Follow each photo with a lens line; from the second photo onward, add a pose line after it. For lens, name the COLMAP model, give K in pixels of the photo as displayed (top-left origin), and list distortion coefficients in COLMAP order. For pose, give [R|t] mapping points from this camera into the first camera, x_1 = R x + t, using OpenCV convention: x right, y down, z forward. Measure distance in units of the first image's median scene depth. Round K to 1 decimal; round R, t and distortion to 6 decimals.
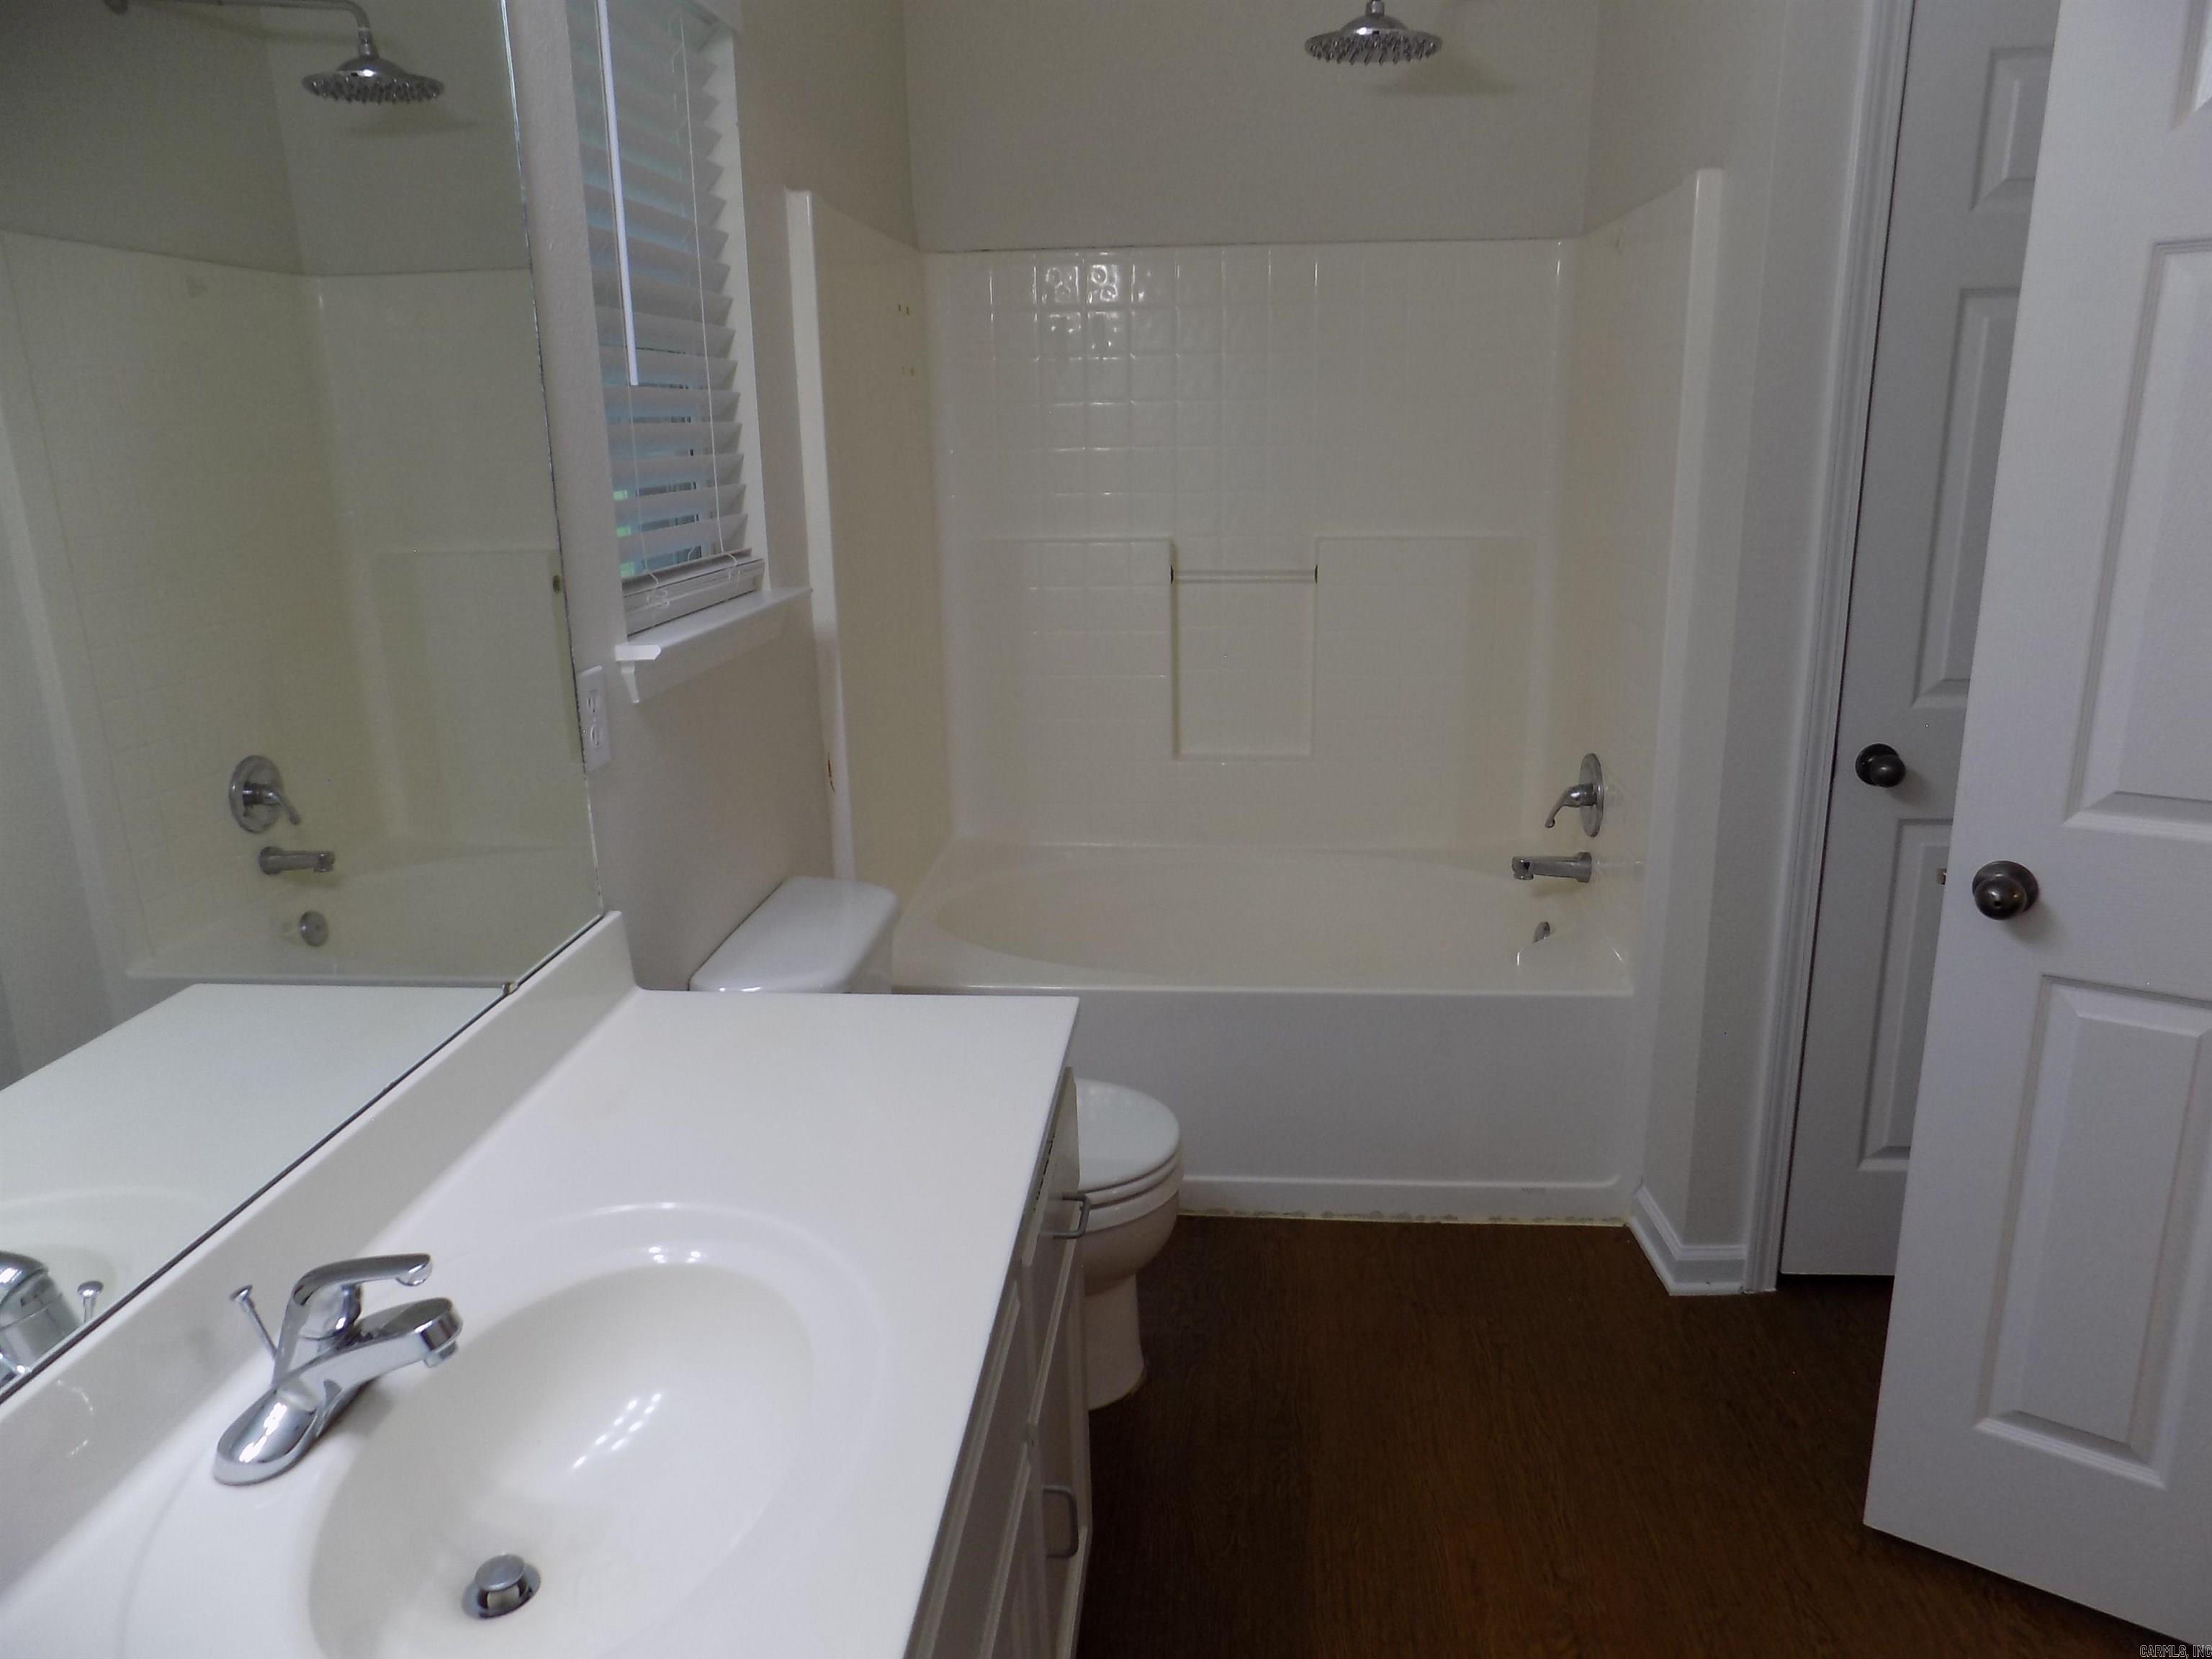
lens RADIAL K [[1480.7, 0, 1111.4], [0, 1480.7, 787.5], [0, 0, 1]] dist [-0.002044, -0.000895]
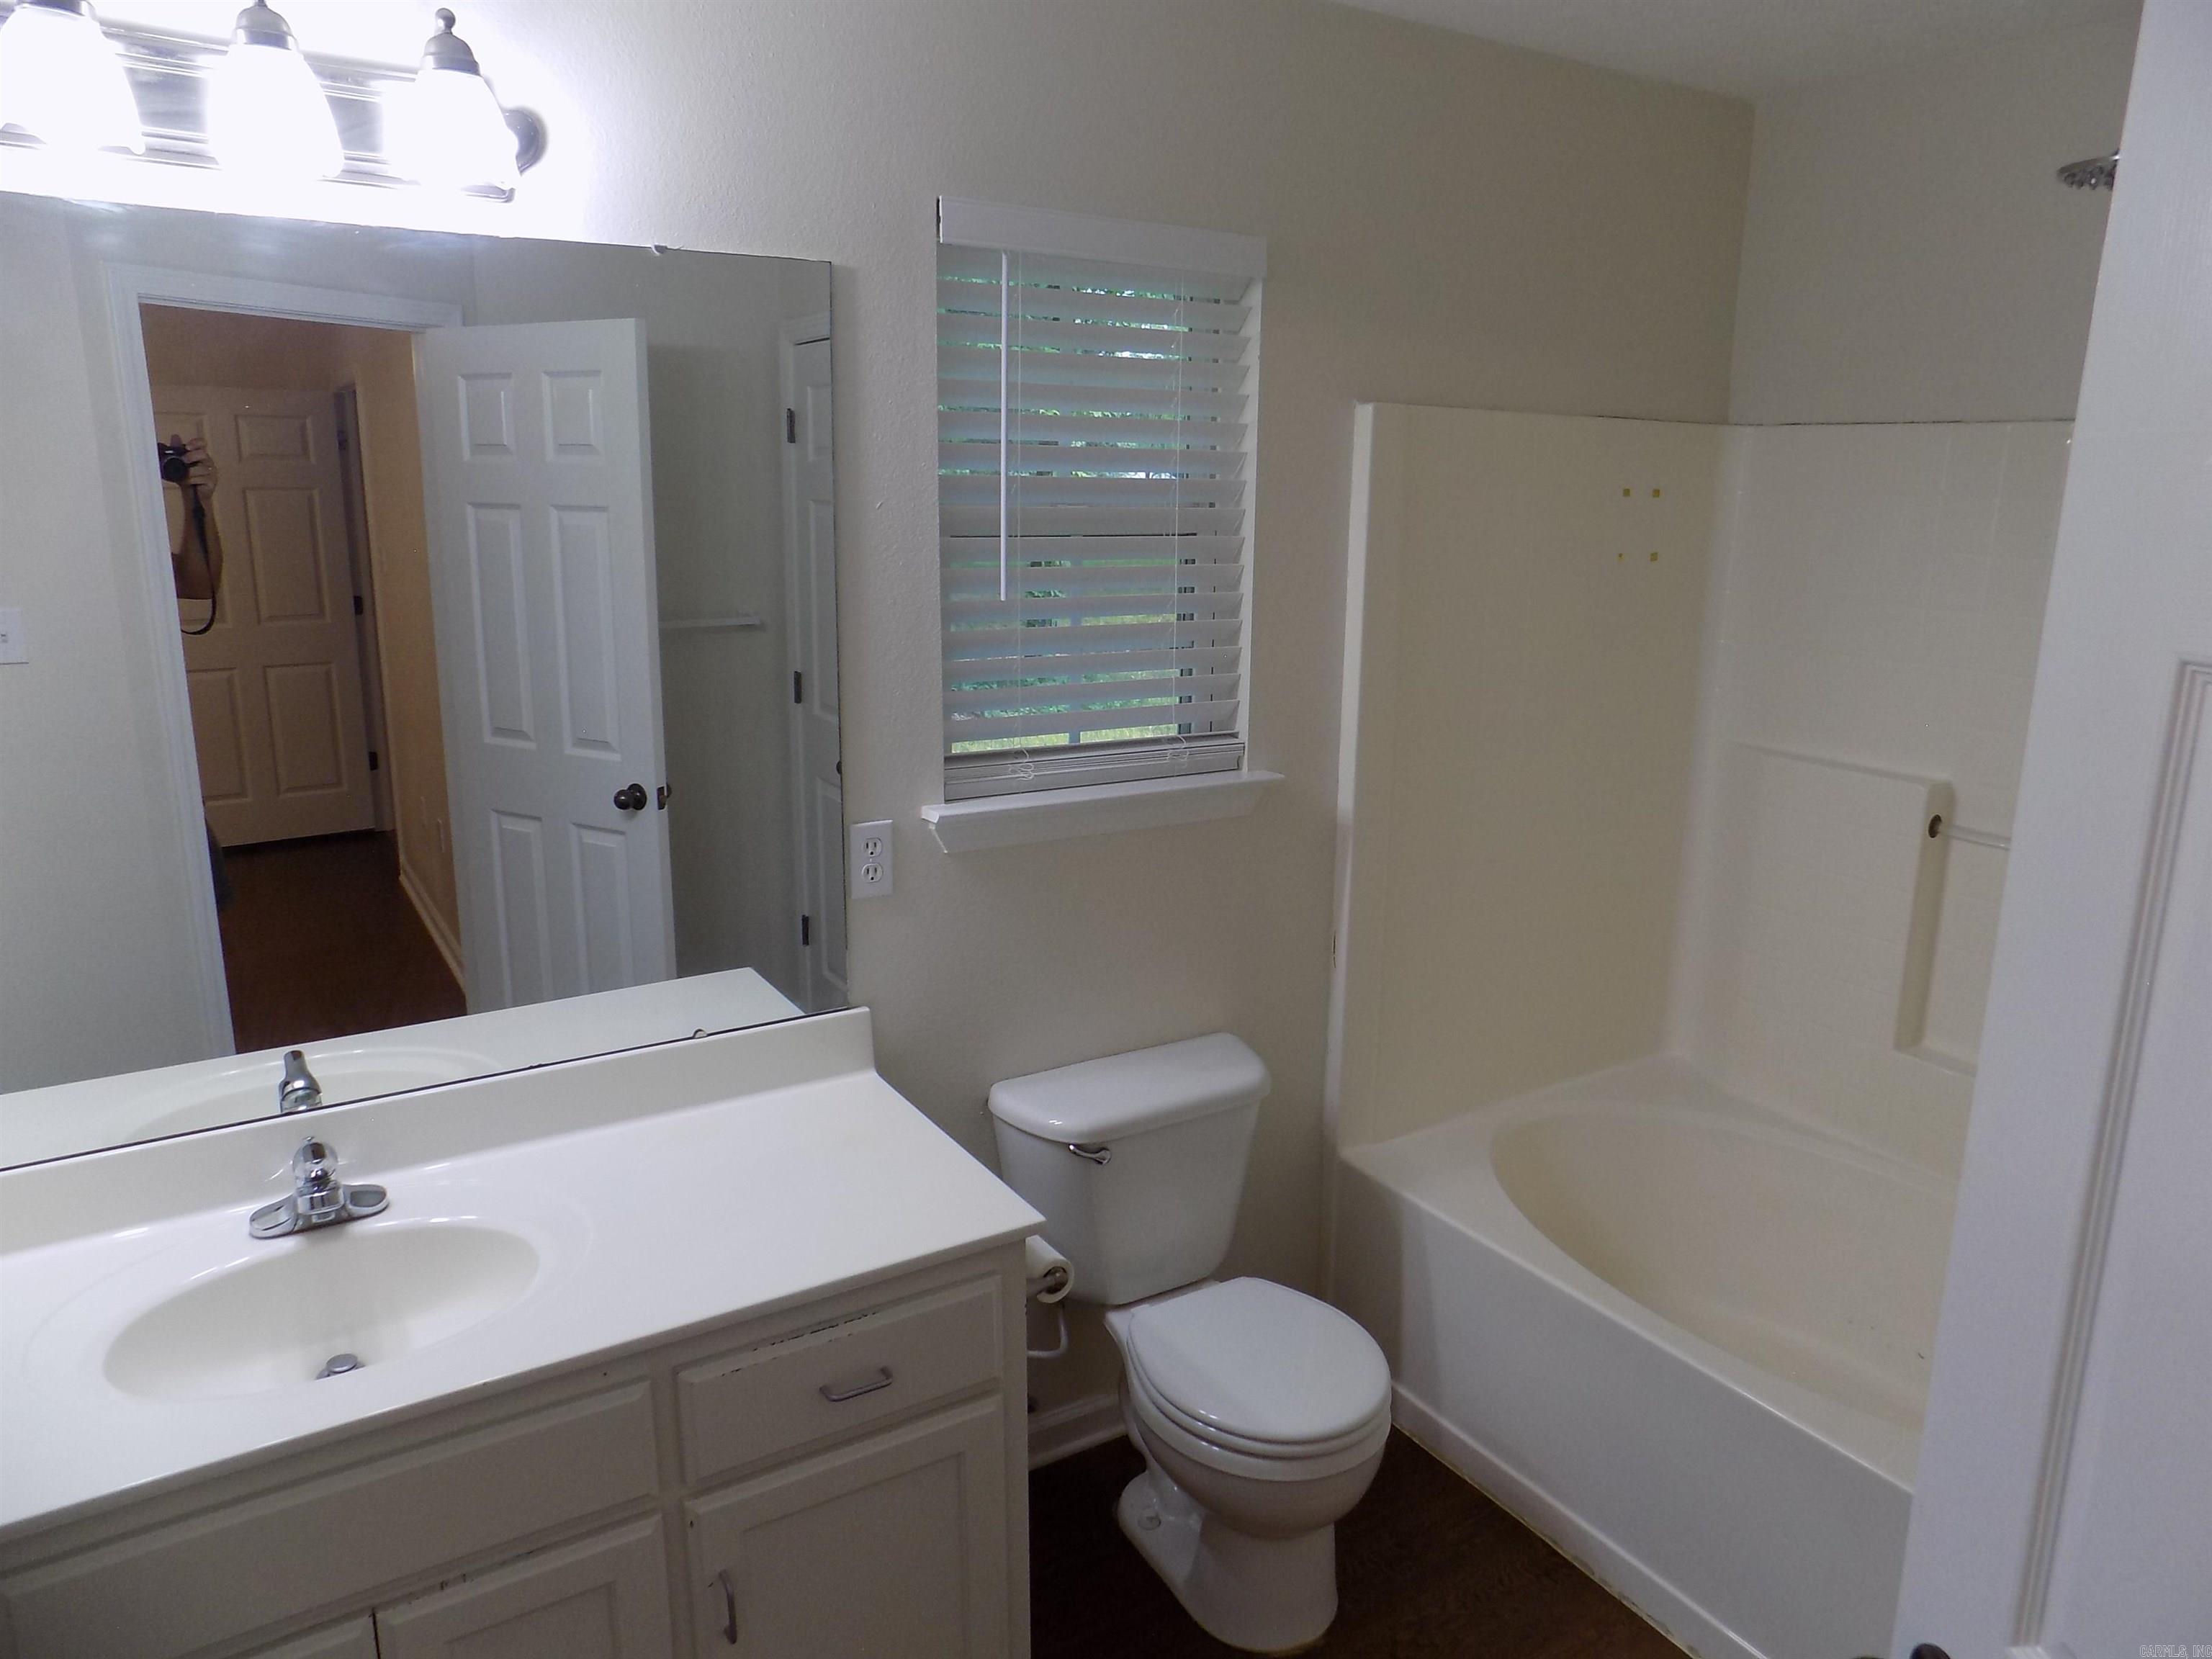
lens RADIAL K [[1460.0, 0, 1106.0], [0, 1460.0, 829.5], [0, 0, 1]] dist [-0.001384, 0.000039]
pose [[0.589244, 0.212584, -0.779486, 0.560299], [-0.219315, 0.970626, 0.098924, -0.176725], [0.777619, 0.112663, 0.618559, 0.261061]]
